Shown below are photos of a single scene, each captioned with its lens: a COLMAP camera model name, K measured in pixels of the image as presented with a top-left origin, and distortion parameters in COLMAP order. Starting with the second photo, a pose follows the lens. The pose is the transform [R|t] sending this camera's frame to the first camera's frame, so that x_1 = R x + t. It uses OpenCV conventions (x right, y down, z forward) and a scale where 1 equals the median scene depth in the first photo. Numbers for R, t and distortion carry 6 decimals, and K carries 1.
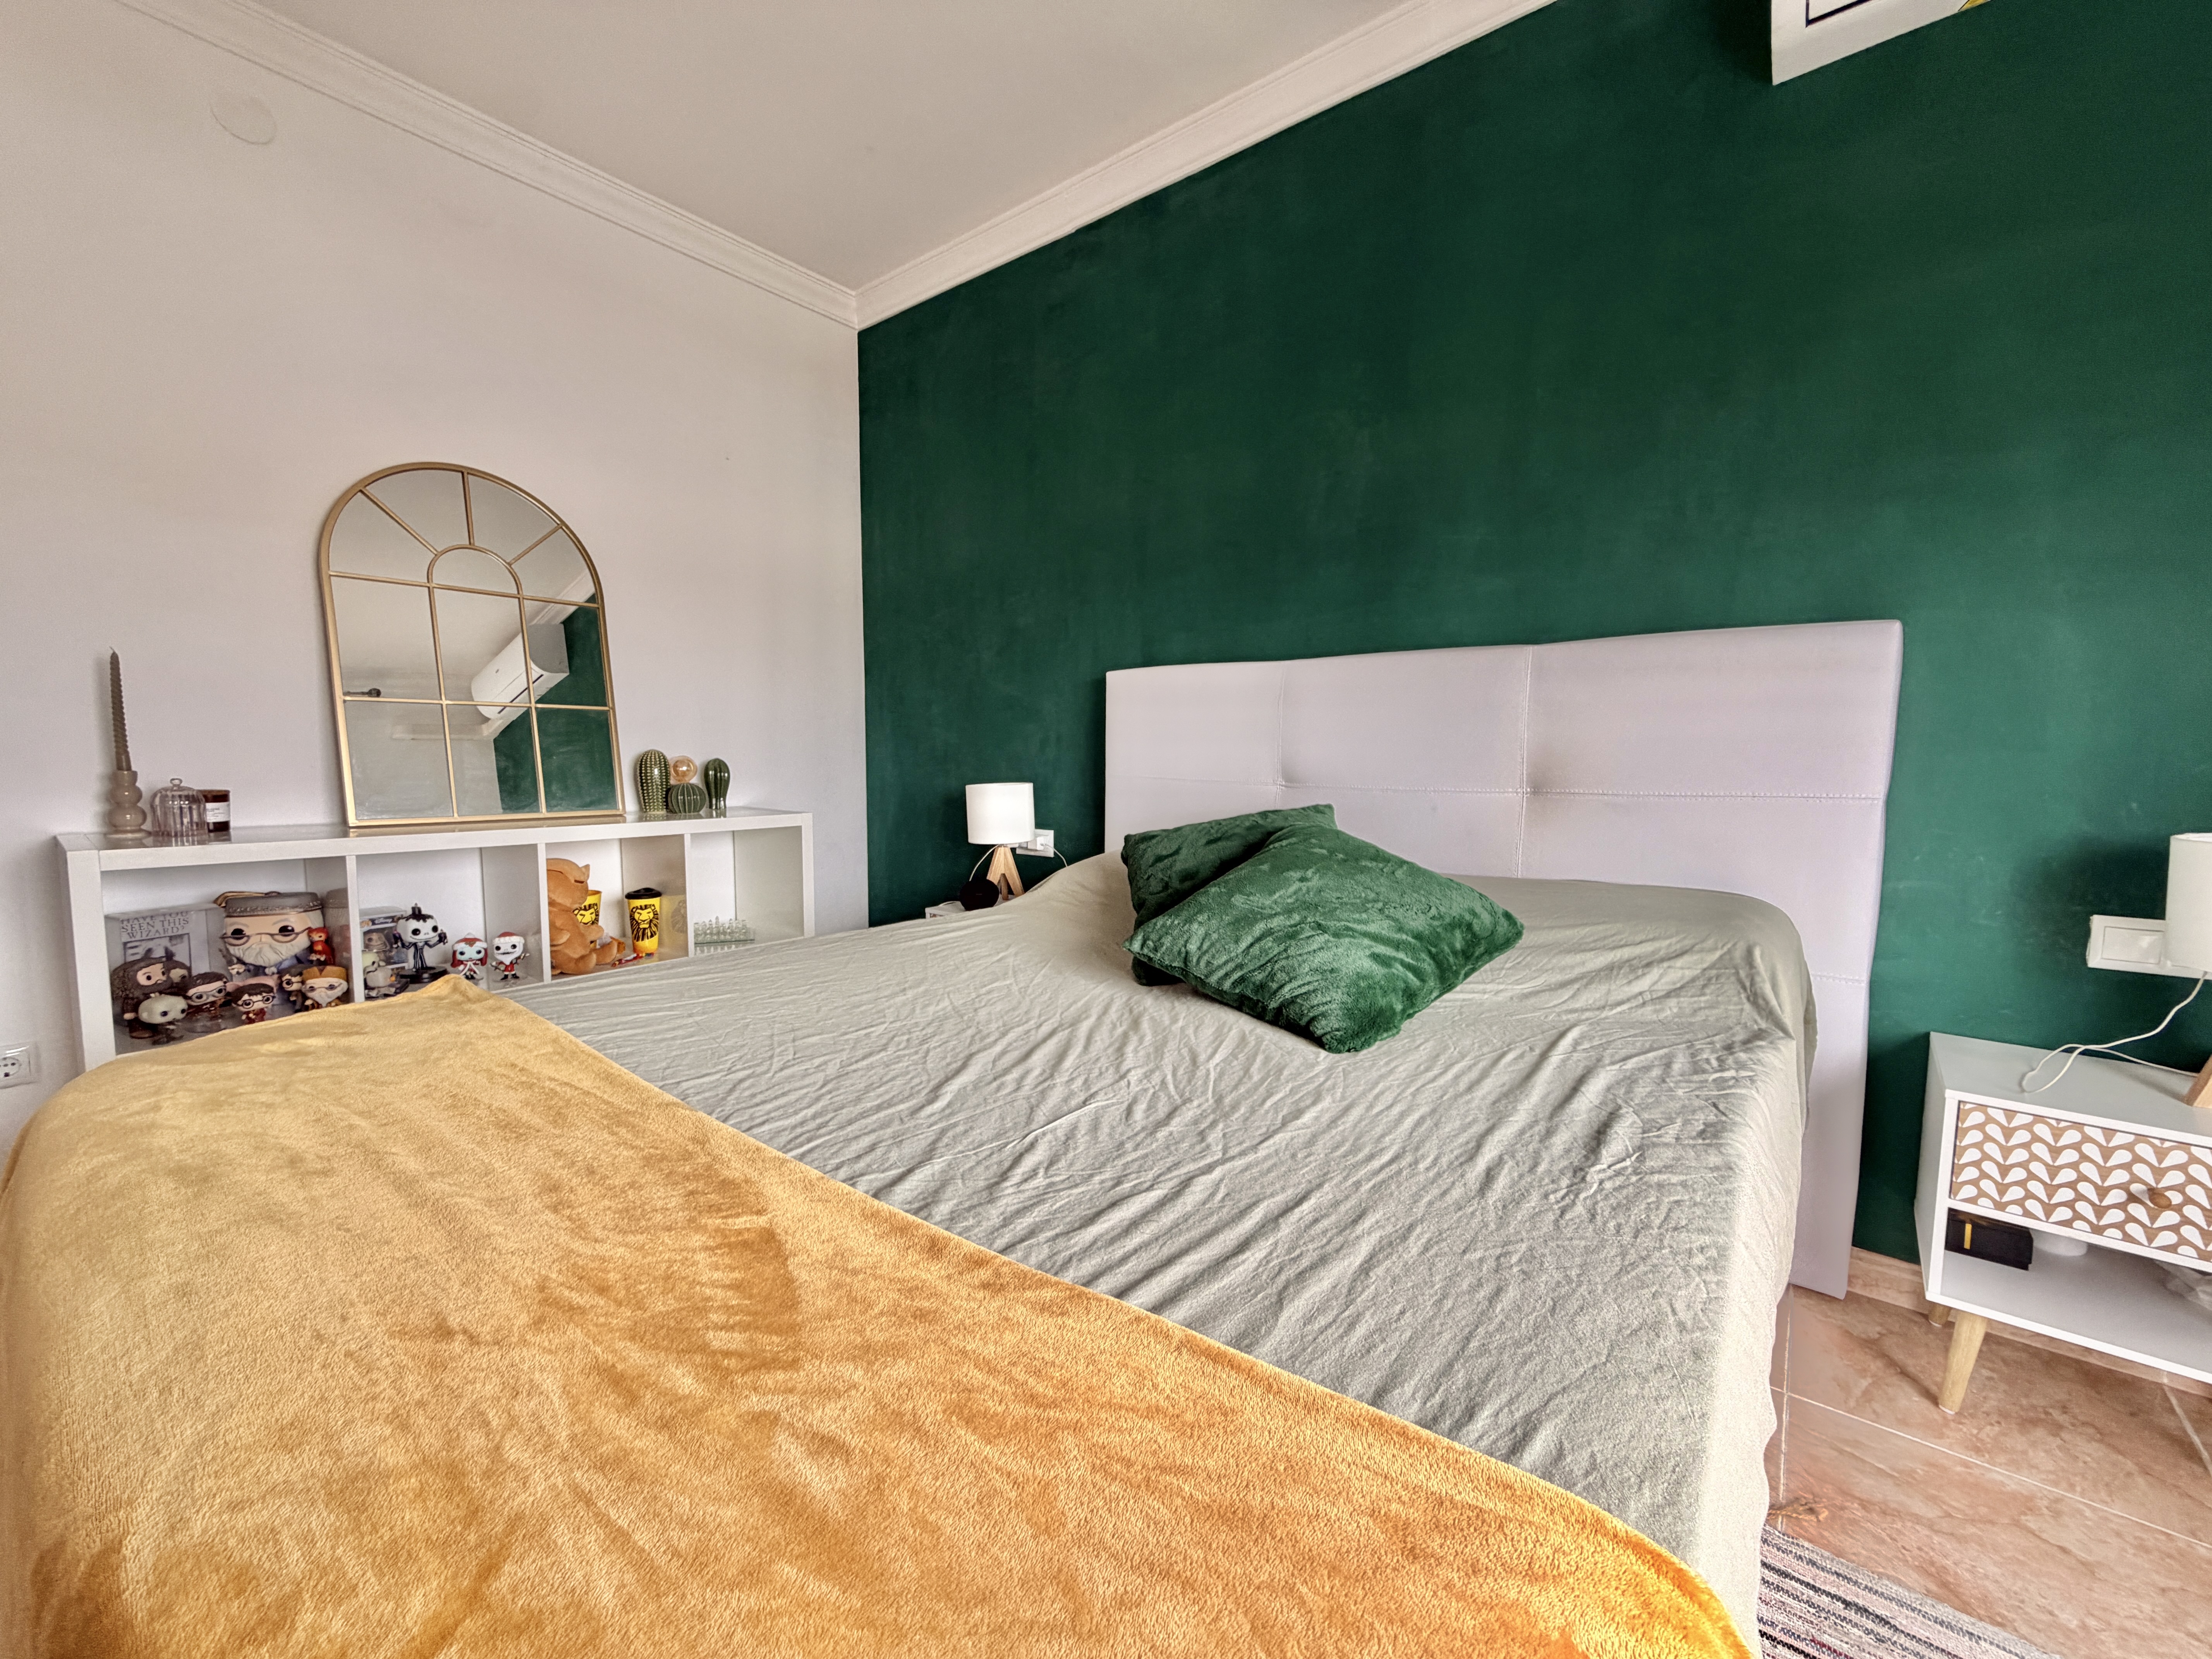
lens RADIAL K [[880.6, 0, 1101.7], [0, 880.6, 832.2], [0, 0, 1]] dist [0.000858, -0.000185]
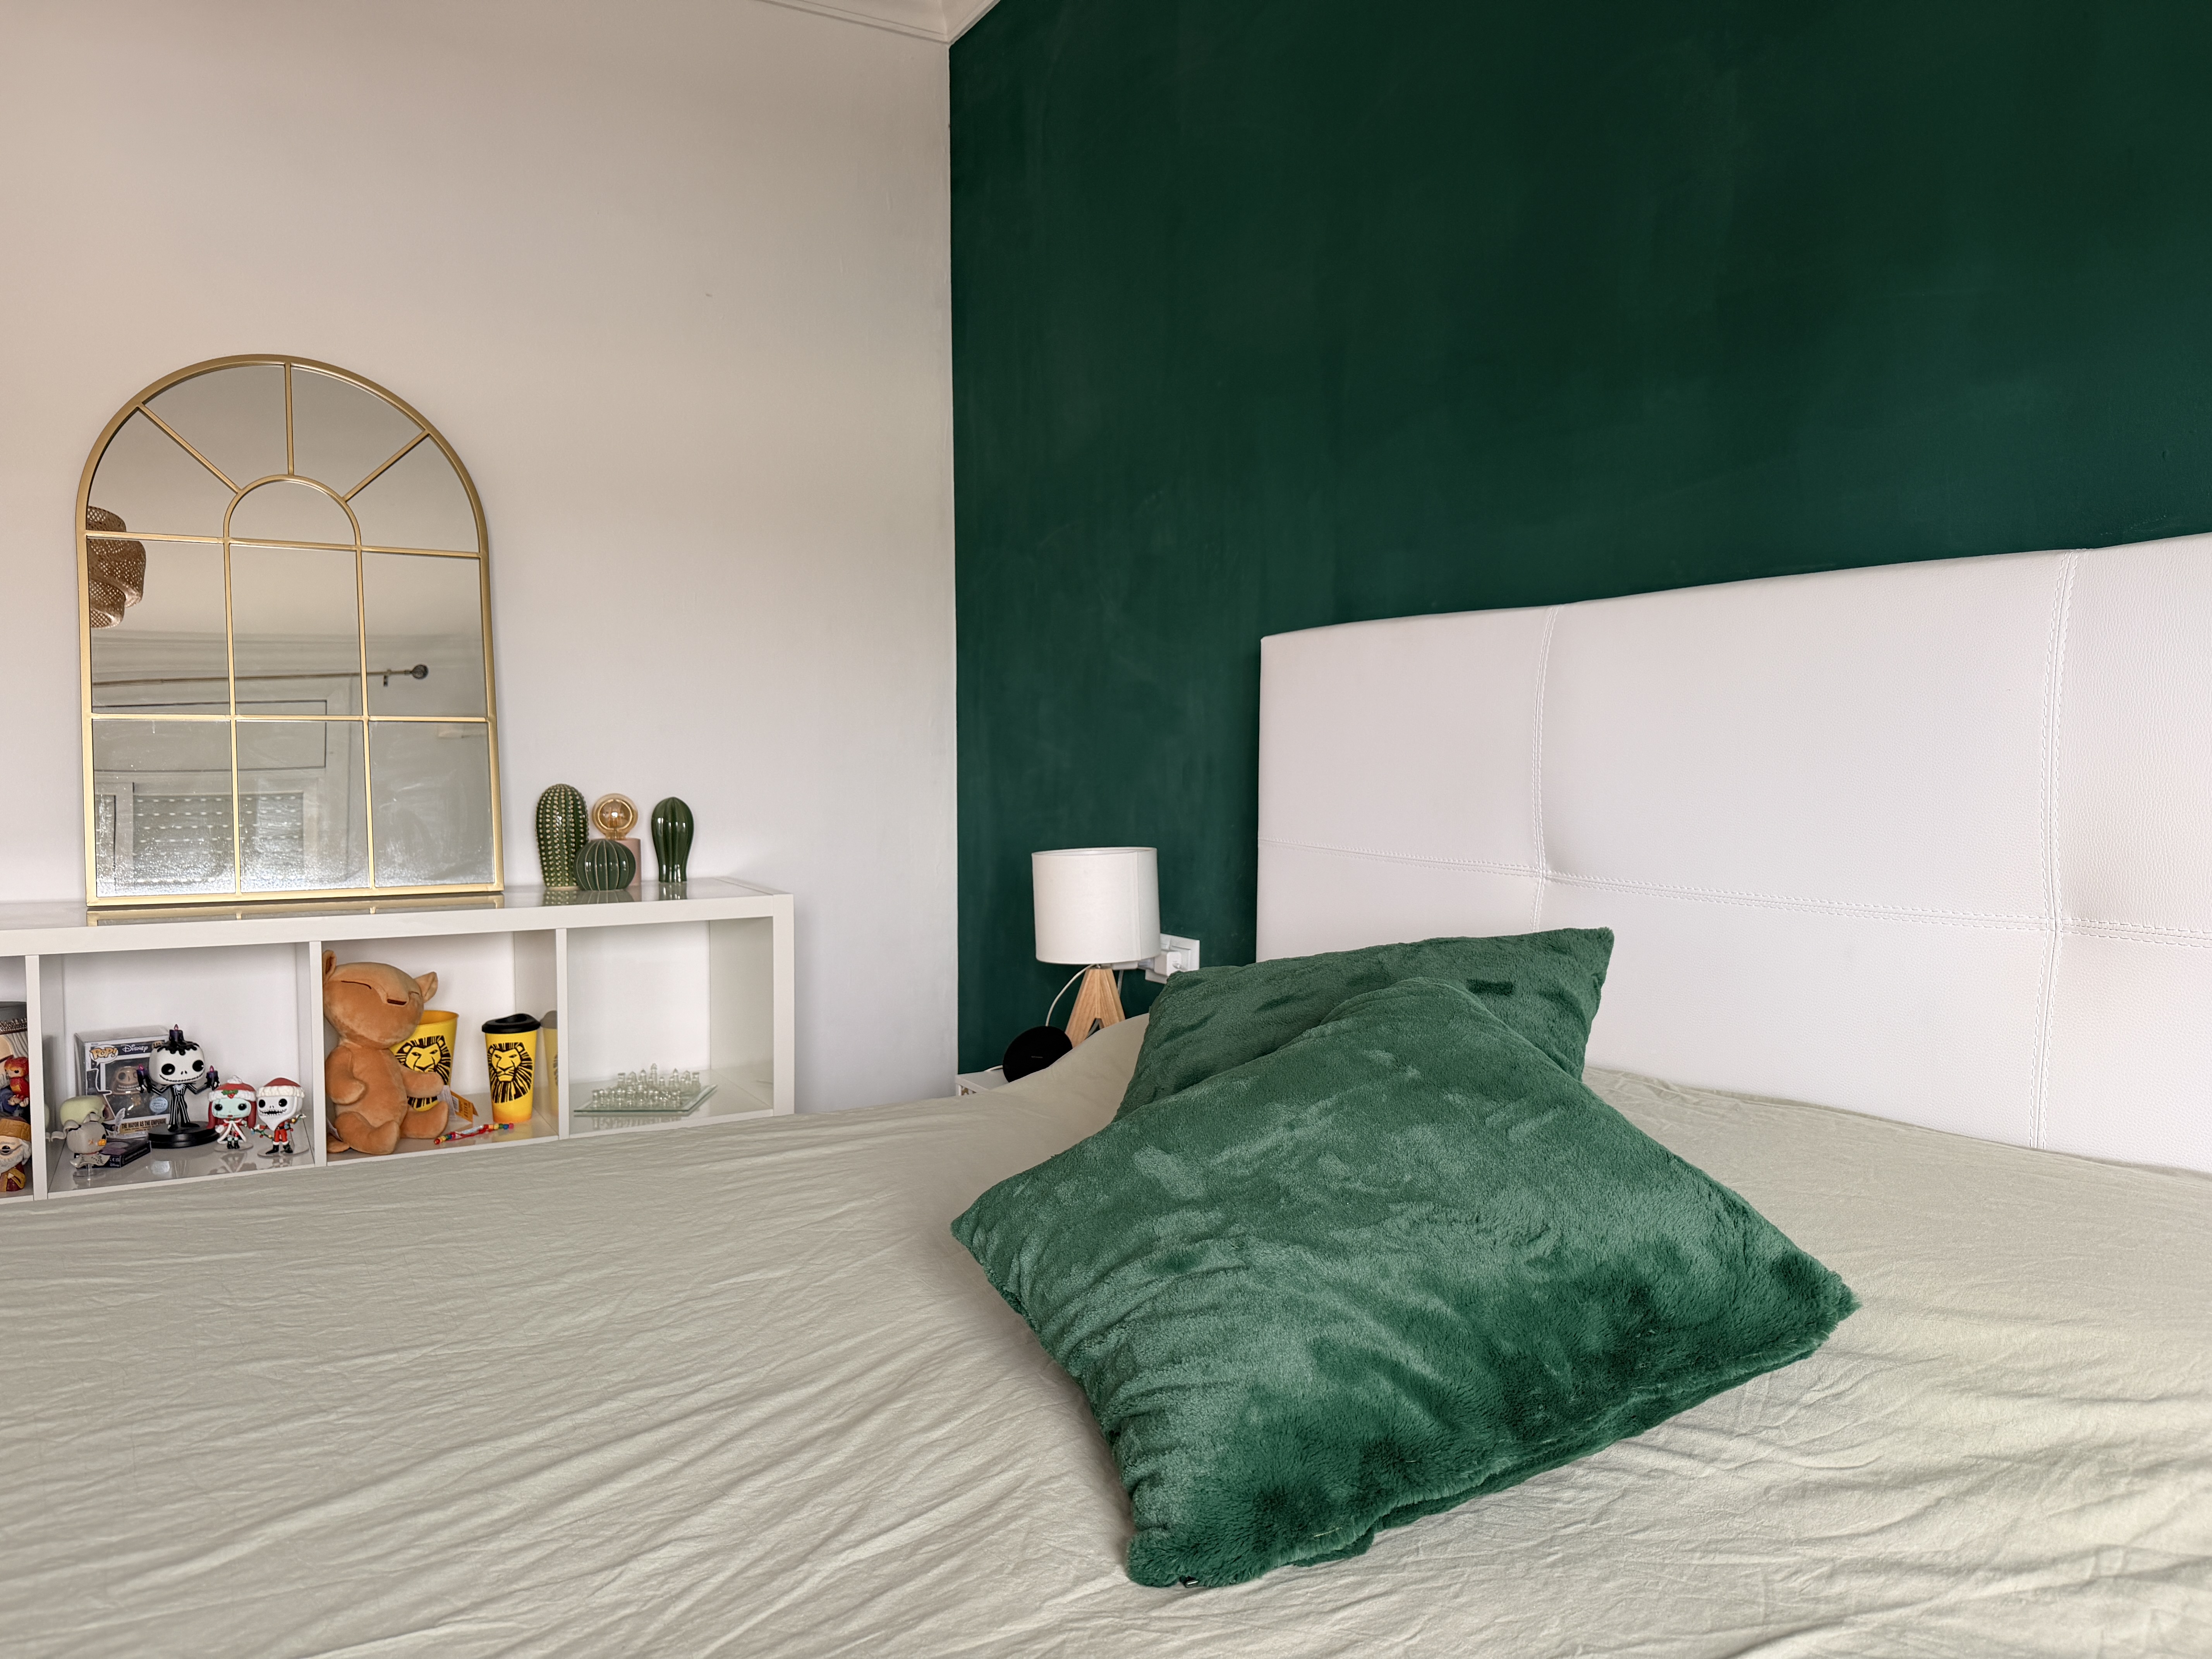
lens RADIAL K [[1558.8, 0, 1091.5], [0, 1558.8, 843.2], [0, 0, 1]] dist [0.019362, -0.028181]
pose [[0.928063, 0.016024, -0.372078, 0.386336], [-0.027891, 0.999259, -0.026534, -0.057466], [0.371377, 0.035003, 0.927822, 0.225229]]
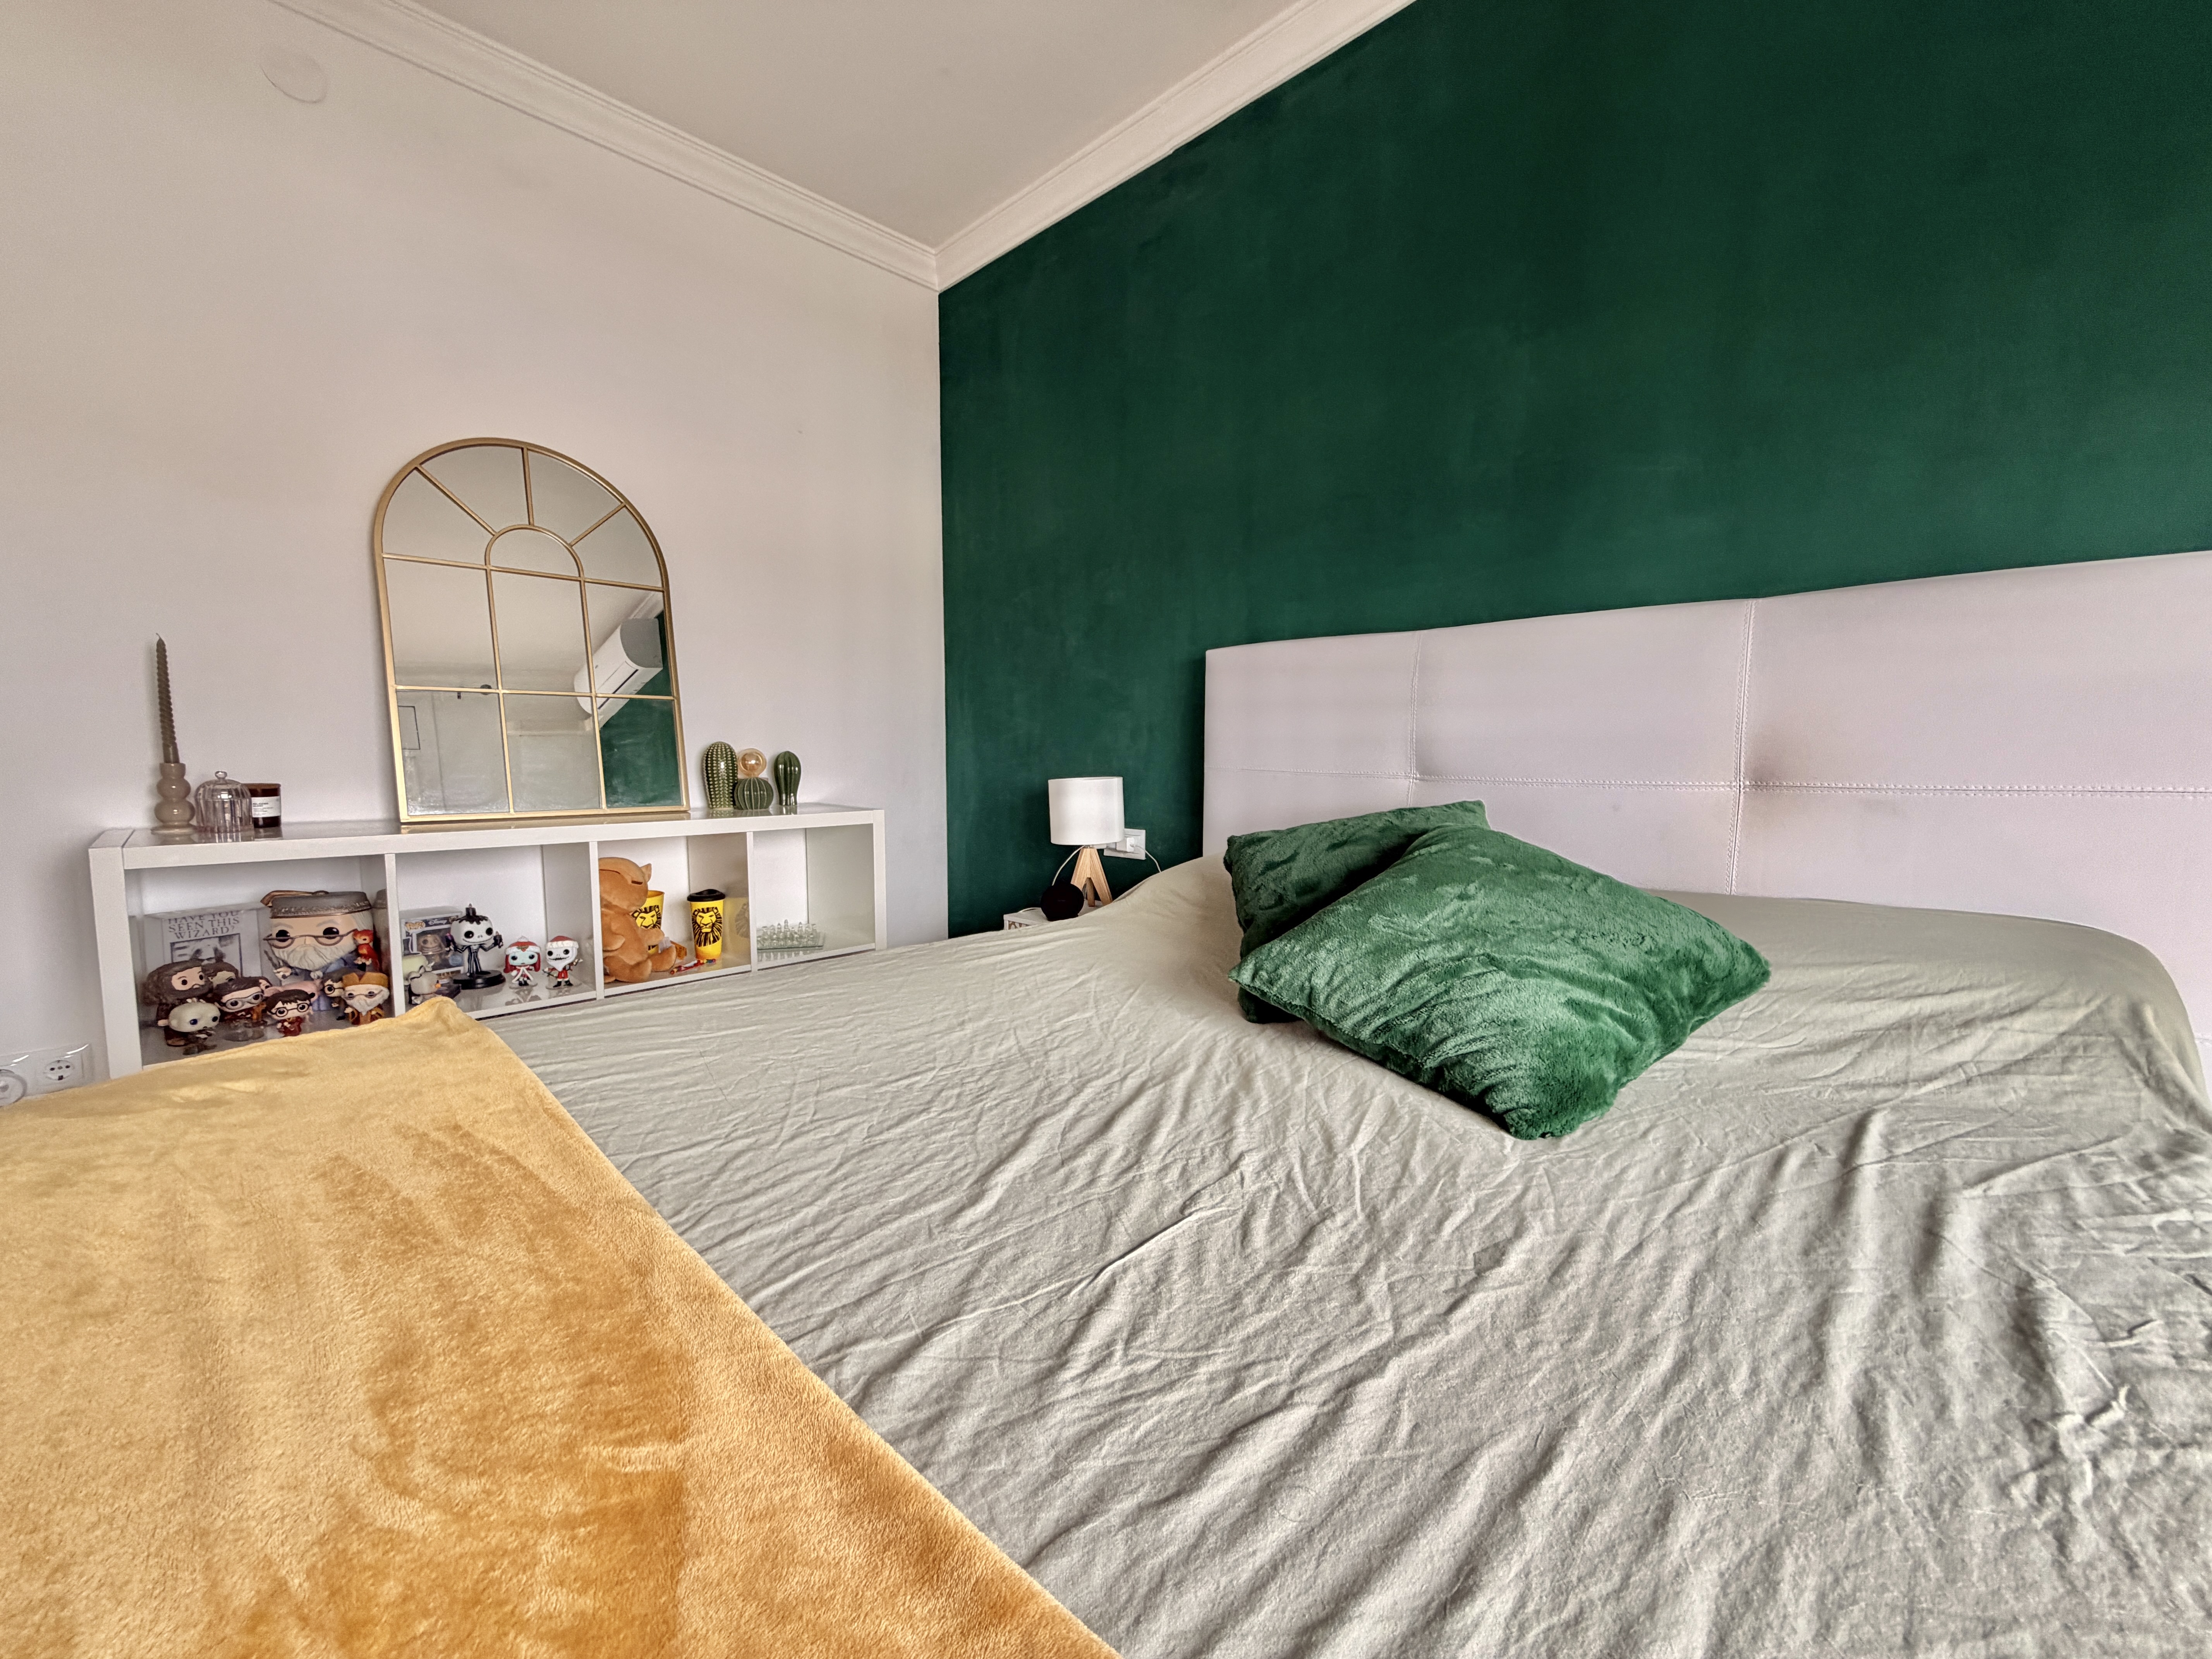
lens RADIAL K [[880.6, 0, 1101.8], [0, 880.6, 832.4], [0, 0, 1]] dist [0.000858, -0.000185]
pose [[0.994441, 0.005619, -0.105146, -0.007027], [-0.005279, 0.999980, 0.003513, -0.004023], [0.105164, -0.002938, 0.994451, 0.177249]]
